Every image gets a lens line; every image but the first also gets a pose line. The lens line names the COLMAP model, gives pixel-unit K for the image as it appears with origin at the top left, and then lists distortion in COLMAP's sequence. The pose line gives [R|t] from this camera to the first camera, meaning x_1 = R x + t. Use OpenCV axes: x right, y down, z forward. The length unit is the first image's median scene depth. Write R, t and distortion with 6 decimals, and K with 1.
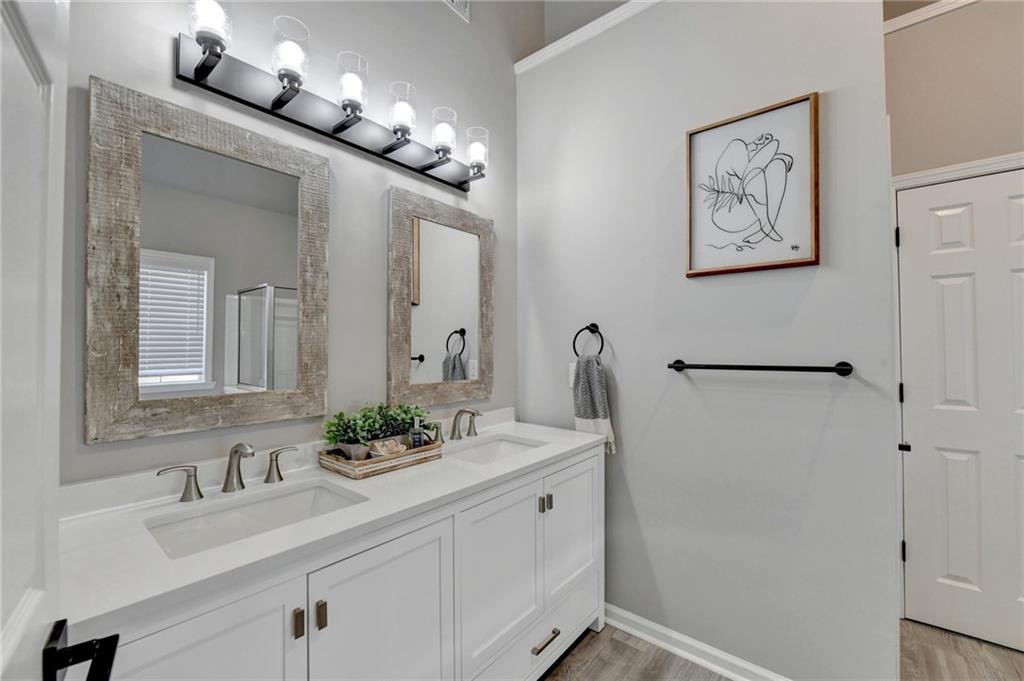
lens RADIAL K [[420.4, 0, 518.7], [0, 420.4, 344.4], [0, 0, 1]] dist [-0.010687, -0.000152]
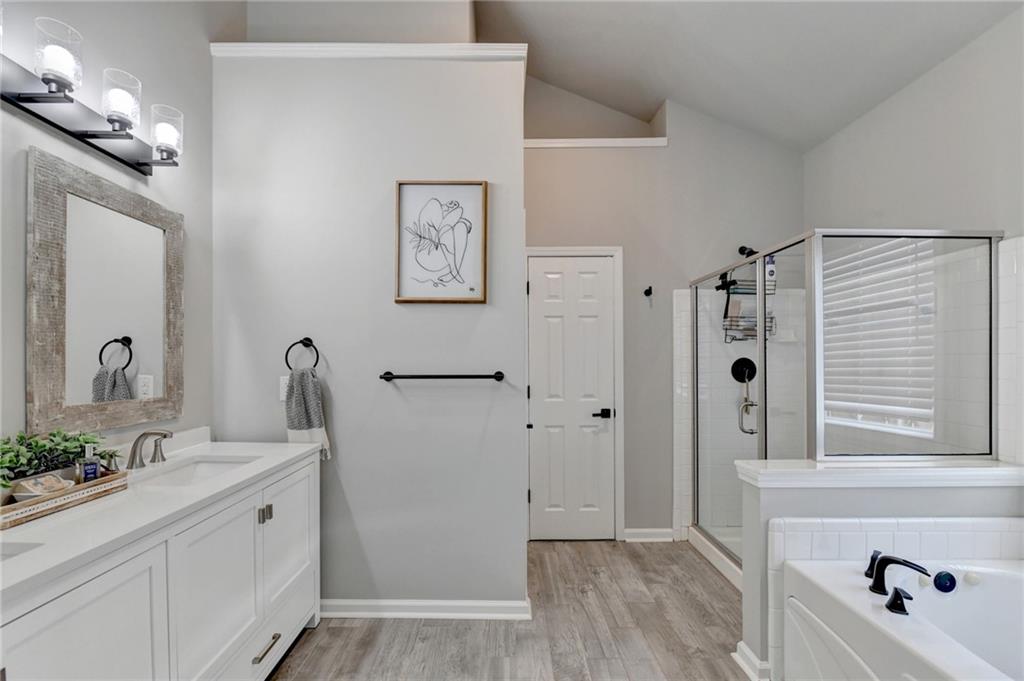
lens RADIAL K [[420.4, 0, 507.3], [0, 420.4, 357.7], [0, 0, 1]] dist [-0.010687, -0.000152]
pose [[0.773905, 0.010398, 0.633216, -0.111627], [-0.011138, 0.999934, -0.002807, -0.003239], [-0.633204, -0.004880, 0.773970, -0.133444]]
